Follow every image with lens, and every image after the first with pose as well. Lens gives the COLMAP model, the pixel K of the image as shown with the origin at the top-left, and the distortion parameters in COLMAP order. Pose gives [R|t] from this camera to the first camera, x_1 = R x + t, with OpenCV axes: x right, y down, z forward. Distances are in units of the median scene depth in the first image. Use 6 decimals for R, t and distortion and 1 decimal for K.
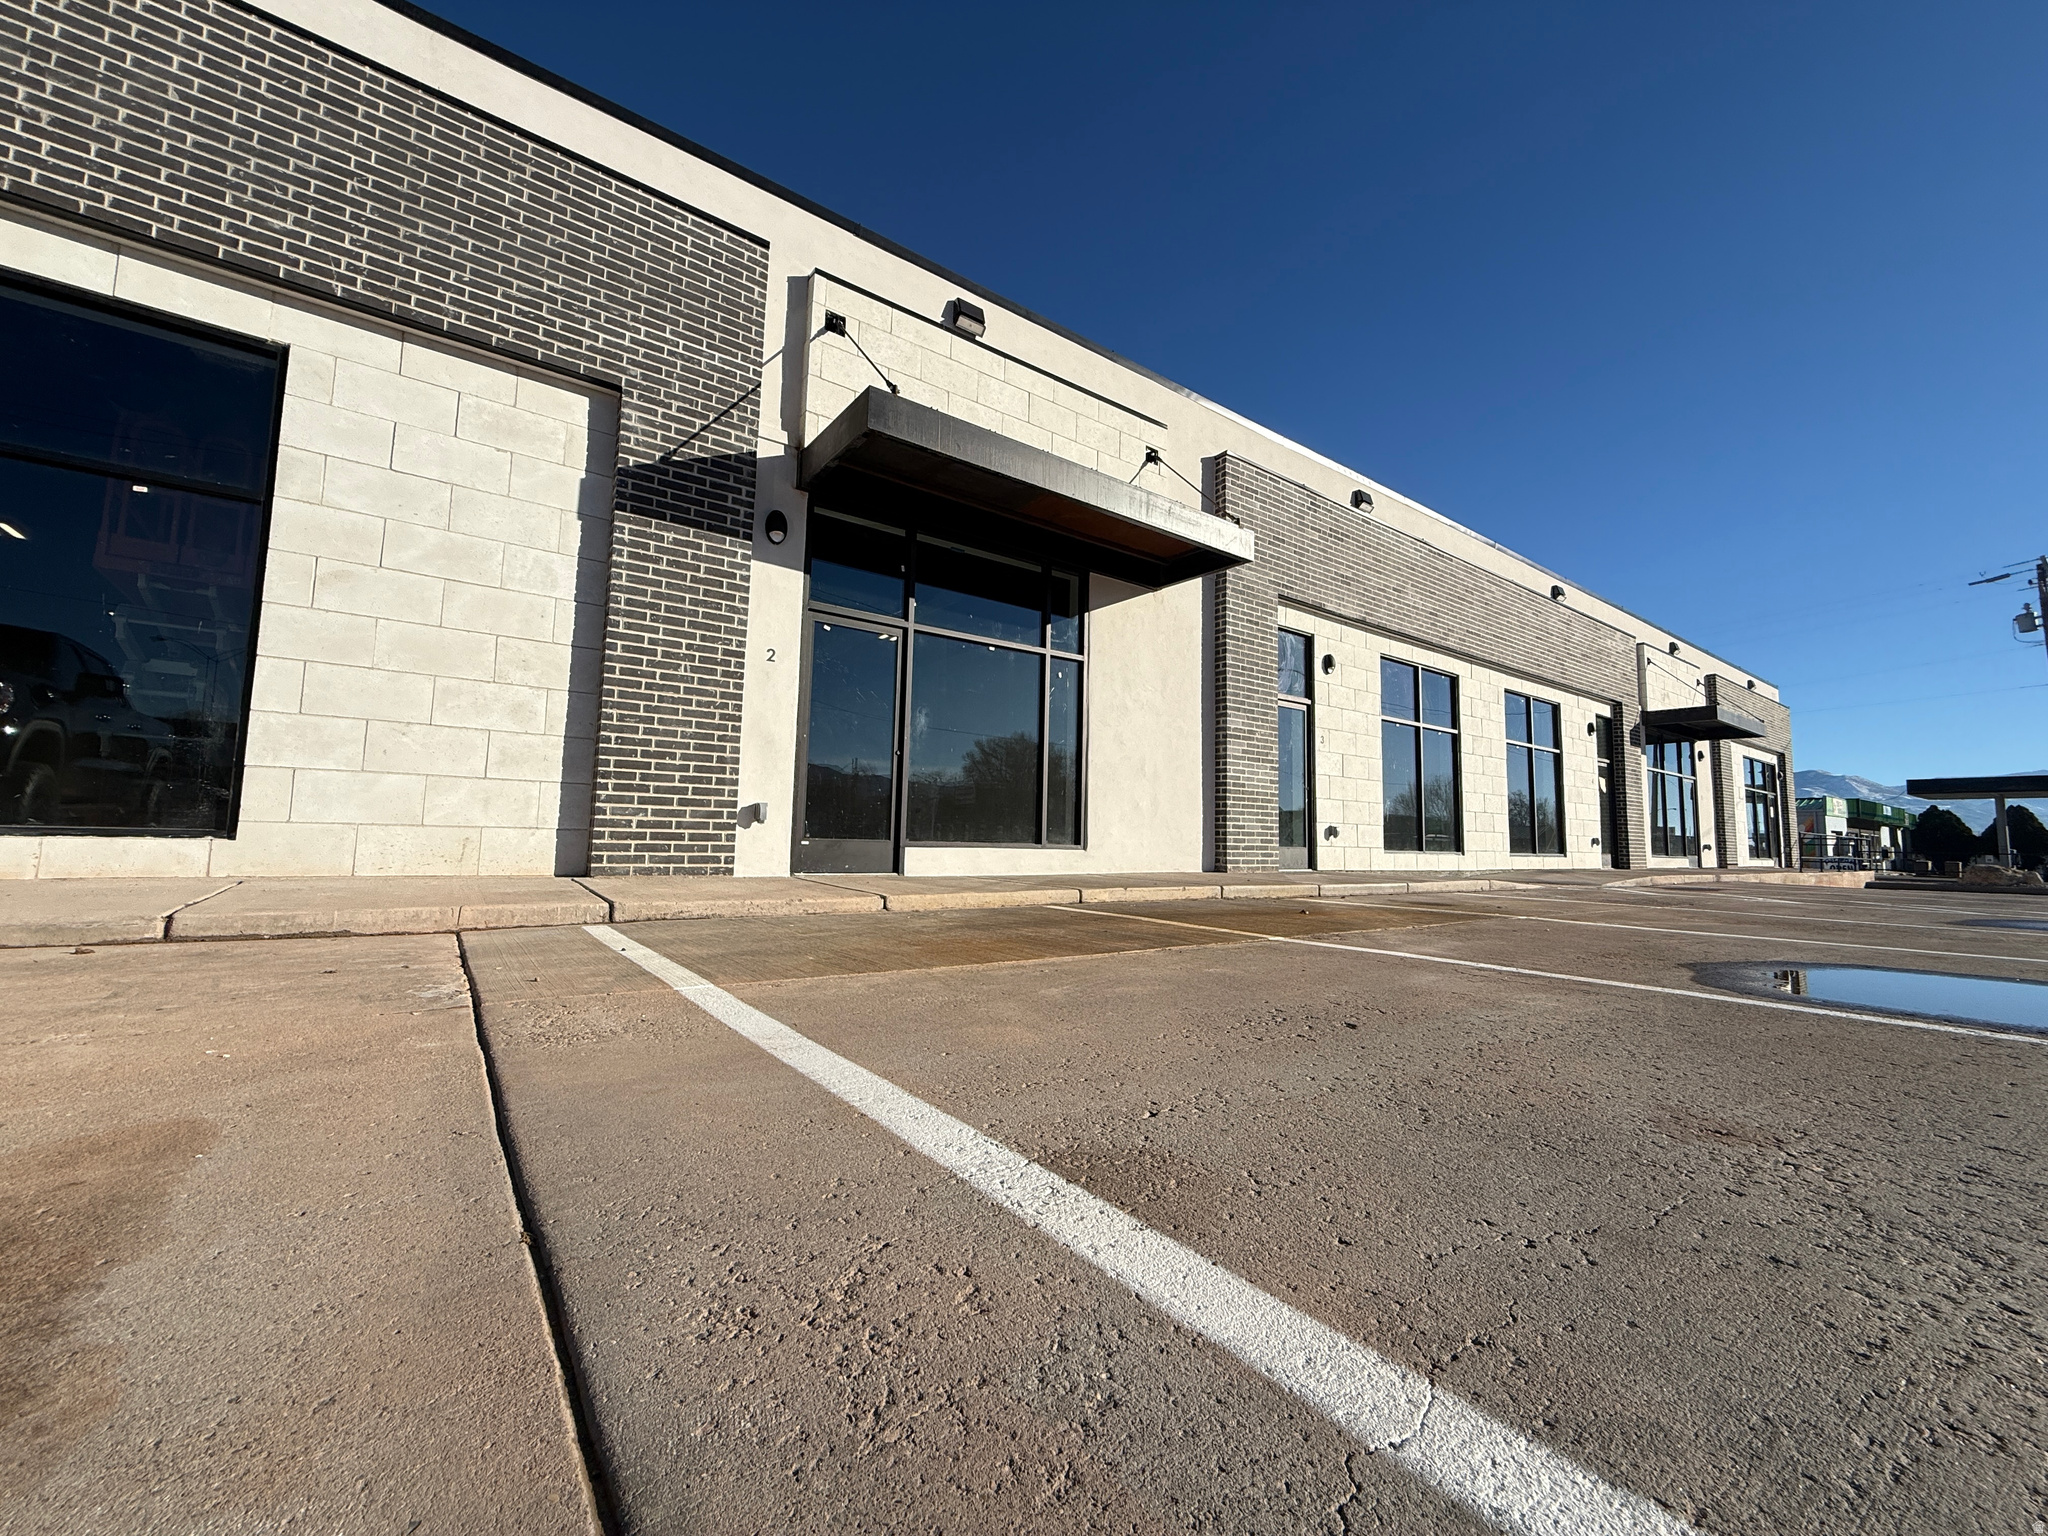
lens RADIAL K [[813.8, 0, 1020.8], [0, 813.8, 764.6], [0, 0, 1]] dist [0.000980, 0.000086]
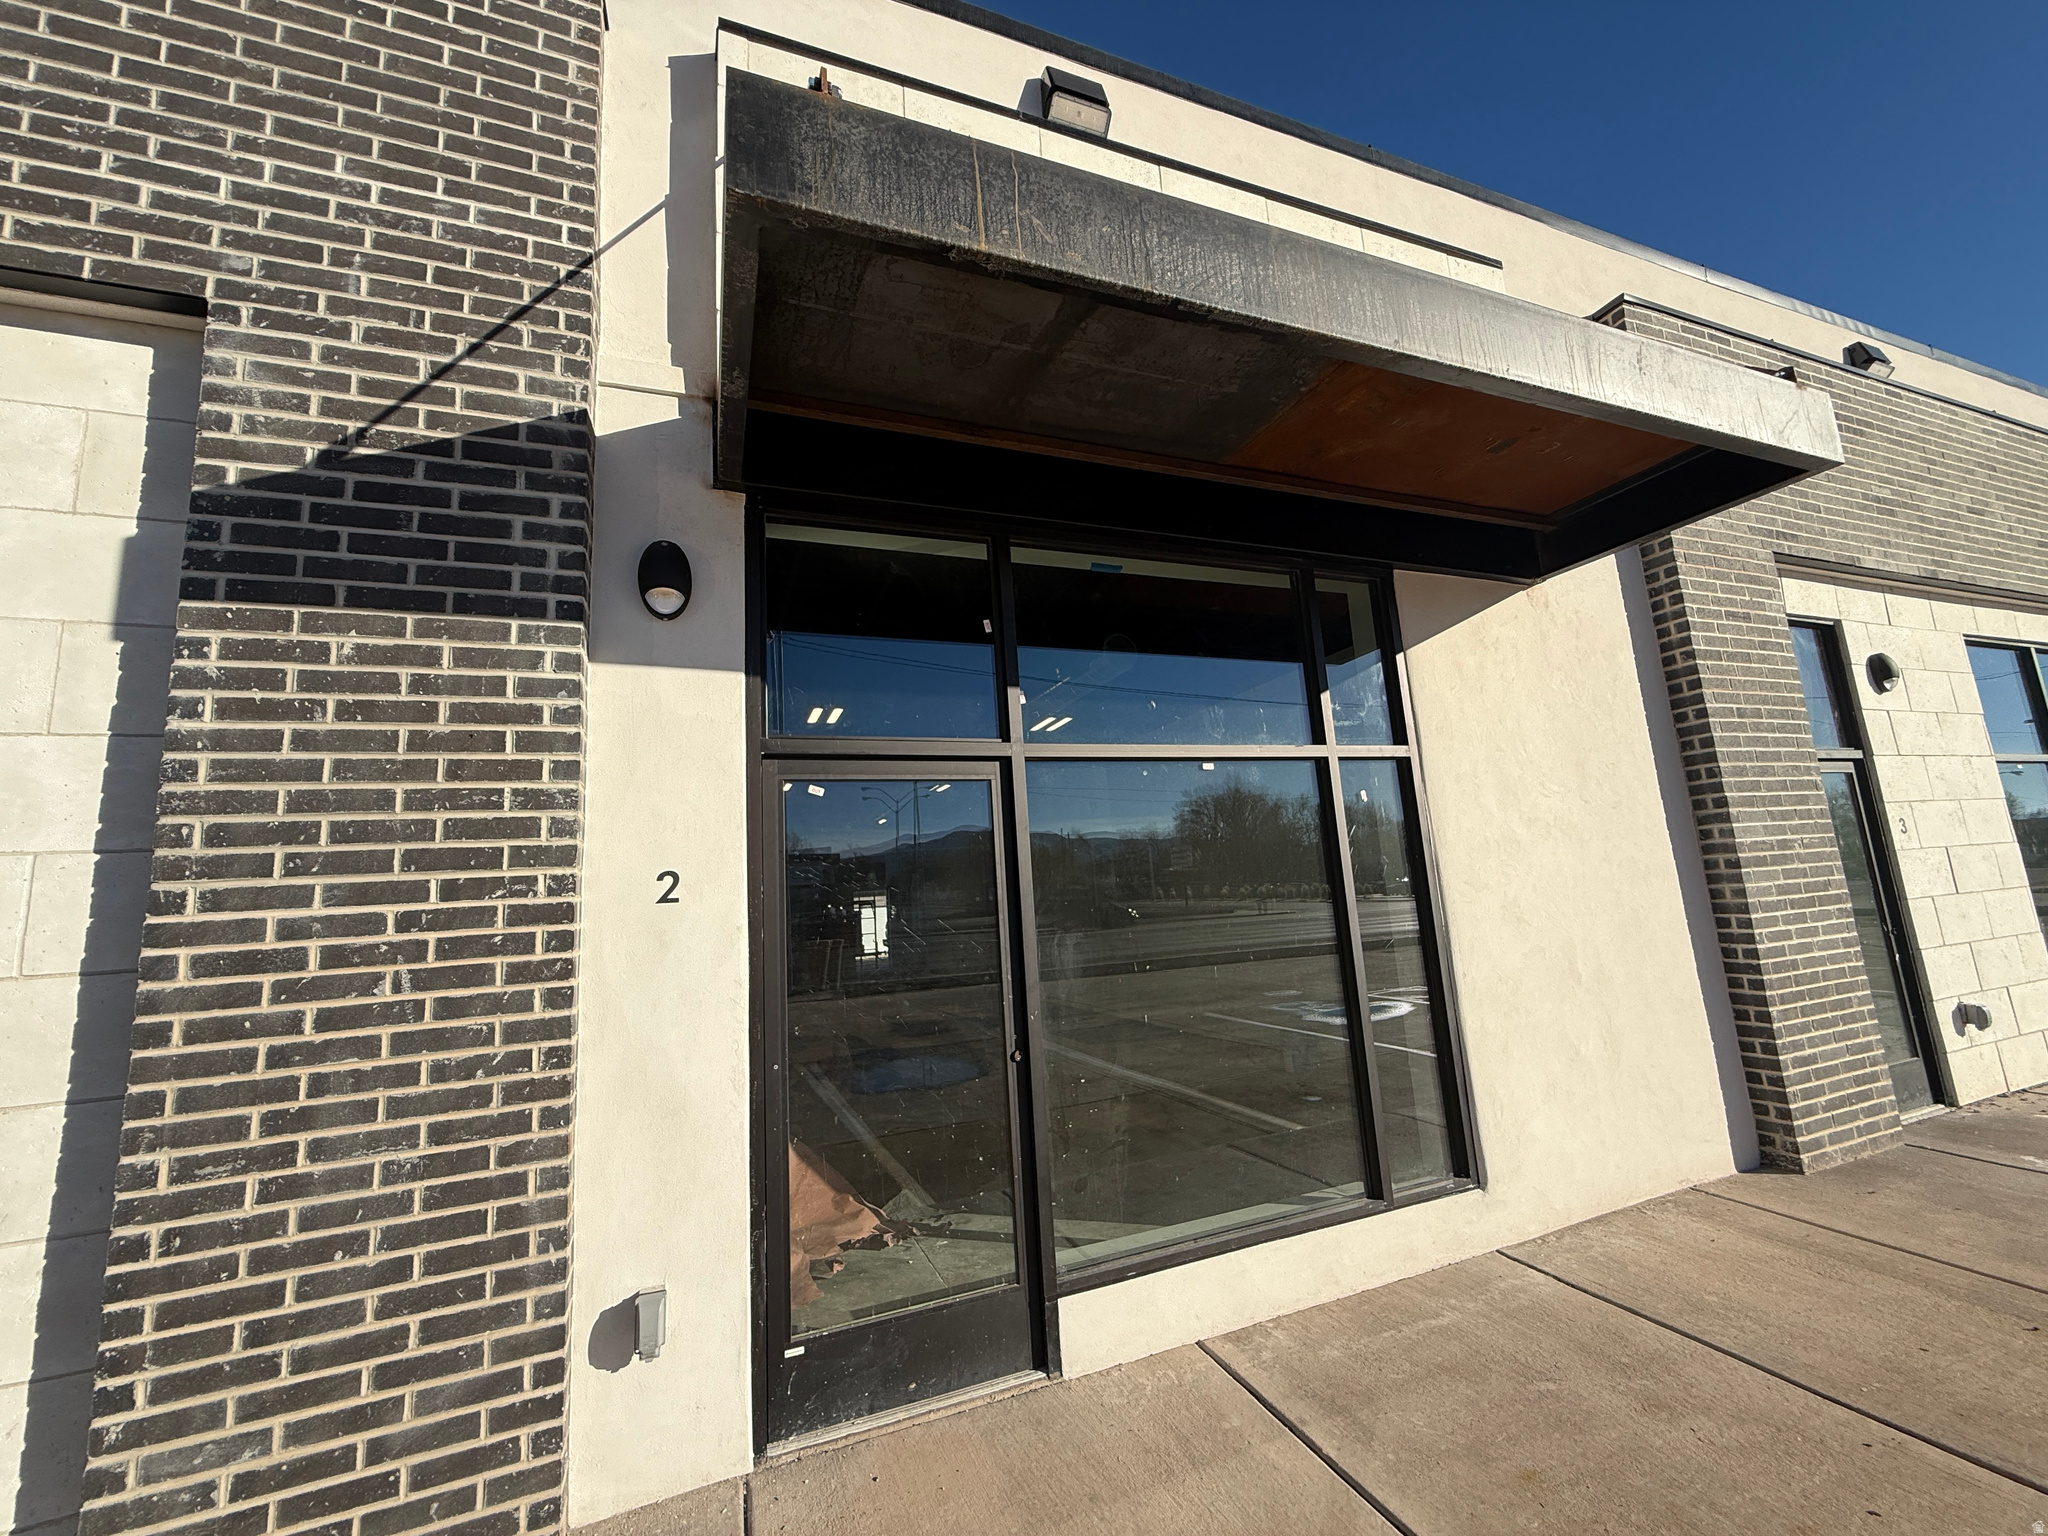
lens RADIAL K [[813.8, 0, 1016.2], [0, 813.8, 765.4], [0, 0, 1]] dist [0.000980, 0.000086]
pose [[0.960339, -0.125944, -0.248773, -0.031865], [0.108375, 0.990626, -0.083156, -0.145203], [0.256914, 0.052897, 0.964986, 0.662737]]
